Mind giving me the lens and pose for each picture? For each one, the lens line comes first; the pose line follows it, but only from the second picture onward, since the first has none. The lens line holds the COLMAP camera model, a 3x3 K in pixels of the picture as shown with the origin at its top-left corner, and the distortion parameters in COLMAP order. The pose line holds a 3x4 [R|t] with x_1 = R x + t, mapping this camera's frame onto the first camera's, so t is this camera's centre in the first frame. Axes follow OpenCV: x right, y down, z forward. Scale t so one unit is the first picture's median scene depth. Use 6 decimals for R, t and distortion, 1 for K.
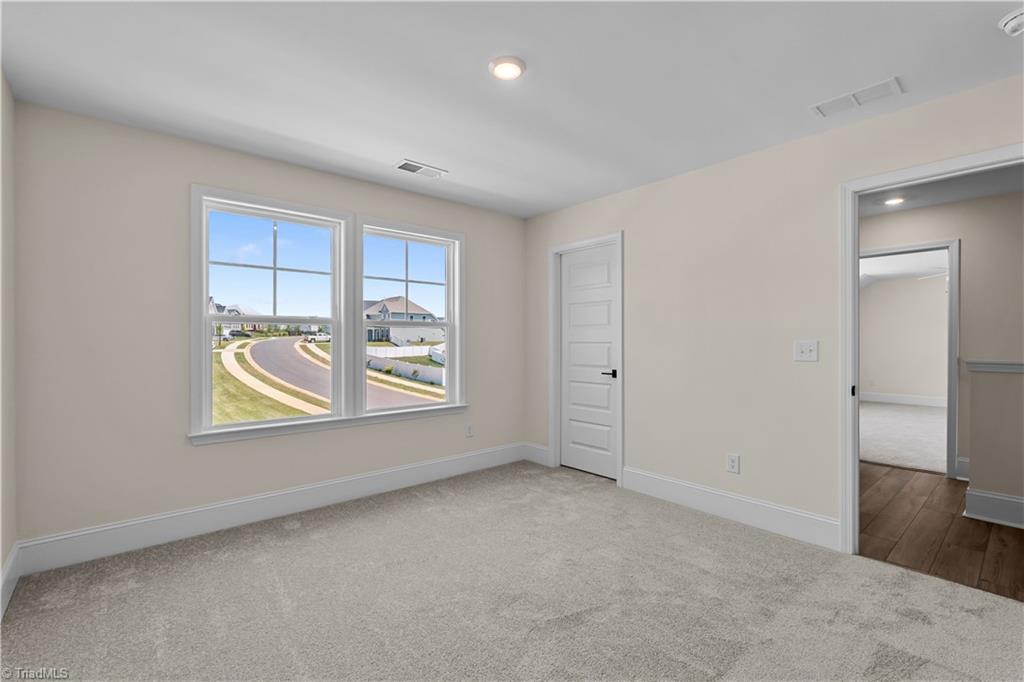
lens RADIAL K [[456.8, 0, 510.2], [0, 456.8, 342.5], [0, 0, 1]] dist [-0.002545, -0.000212]
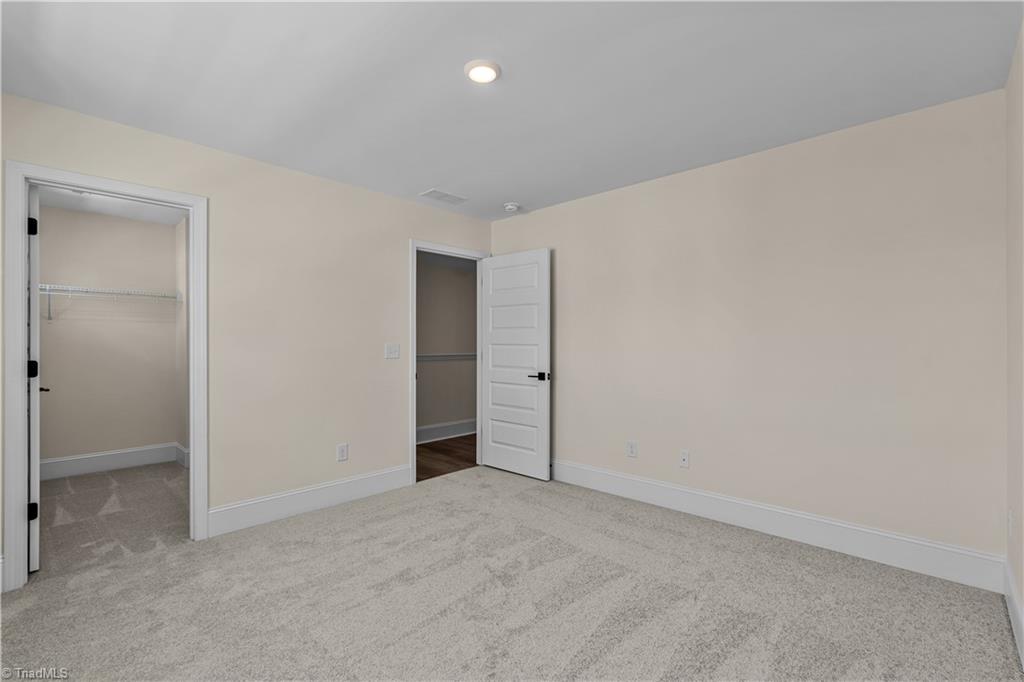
lens RADIAL K [[456.8, 0, 515.1], [0, 456.8, 338.4], [0, 0, 1]] dist [-0.002545, -0.000212]
pose [[-0.102359, -0.008553, 0.994711, -0.832893], [-0.009241, 0.999928, 0.007647, -0.044363], [-0.994705, -0.008409, -0.102431, 0.817234]]
